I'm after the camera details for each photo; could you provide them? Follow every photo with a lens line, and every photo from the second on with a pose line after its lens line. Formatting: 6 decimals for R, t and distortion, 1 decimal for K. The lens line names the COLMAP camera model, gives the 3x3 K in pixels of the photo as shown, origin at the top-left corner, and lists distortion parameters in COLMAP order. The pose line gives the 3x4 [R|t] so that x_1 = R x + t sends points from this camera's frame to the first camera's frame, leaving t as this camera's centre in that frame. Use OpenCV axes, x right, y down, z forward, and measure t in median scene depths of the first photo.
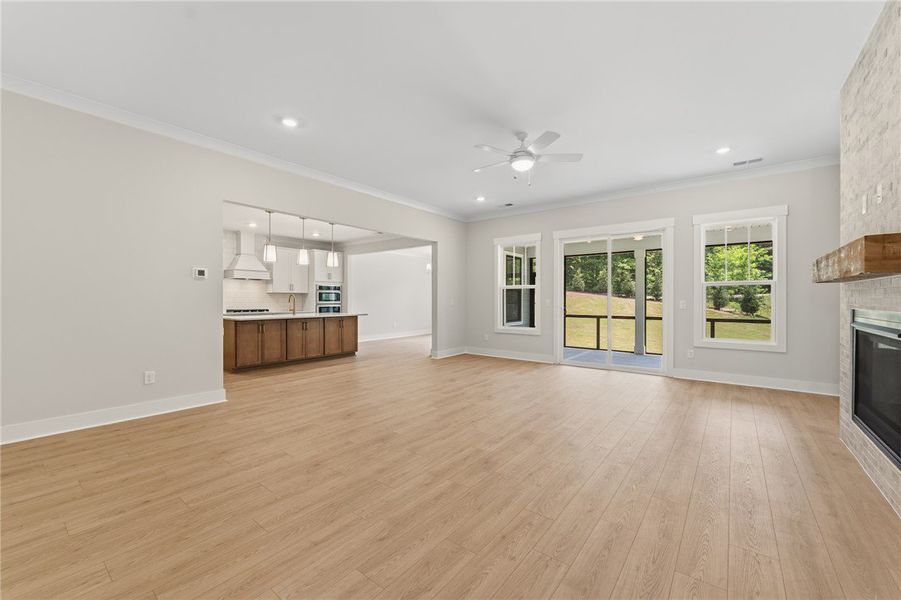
lens RADIAL K [[361.7, 0, 451.3], [0, 361.7, 300.0], [0, 0, 1]] dist [0.002060, -0.000398]
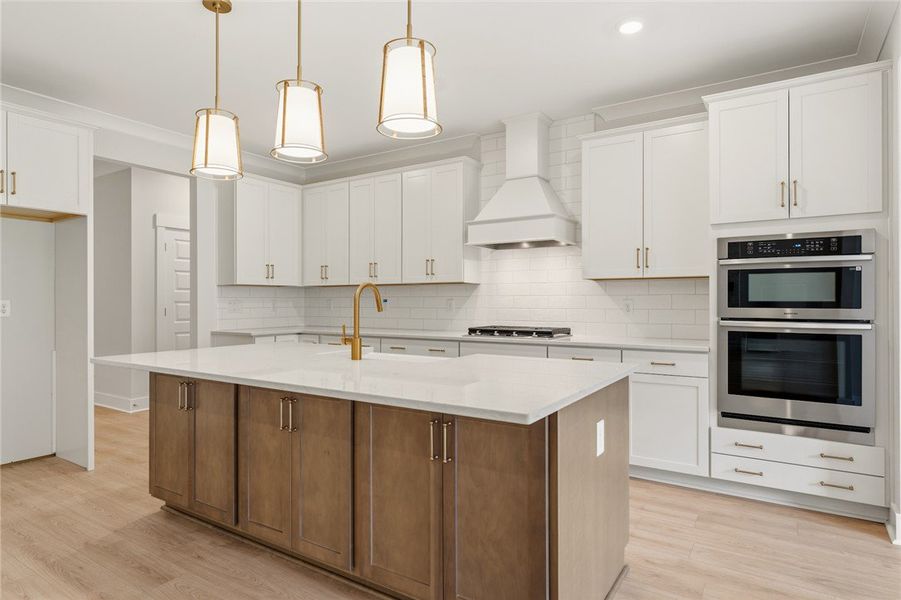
lens RADIAL K [[514.7, 0, 449.8], [0, 514.7, 299.8], [0, 0, 1]] dist [0.000518, 0.000447]
pose [[0.085828, -0.003607, -0.996303, -0.058443], [0.002192, 0.999992, -0.003431, -0.001078], [0.996308, -0.001890, 0.085835, 1.028392]]
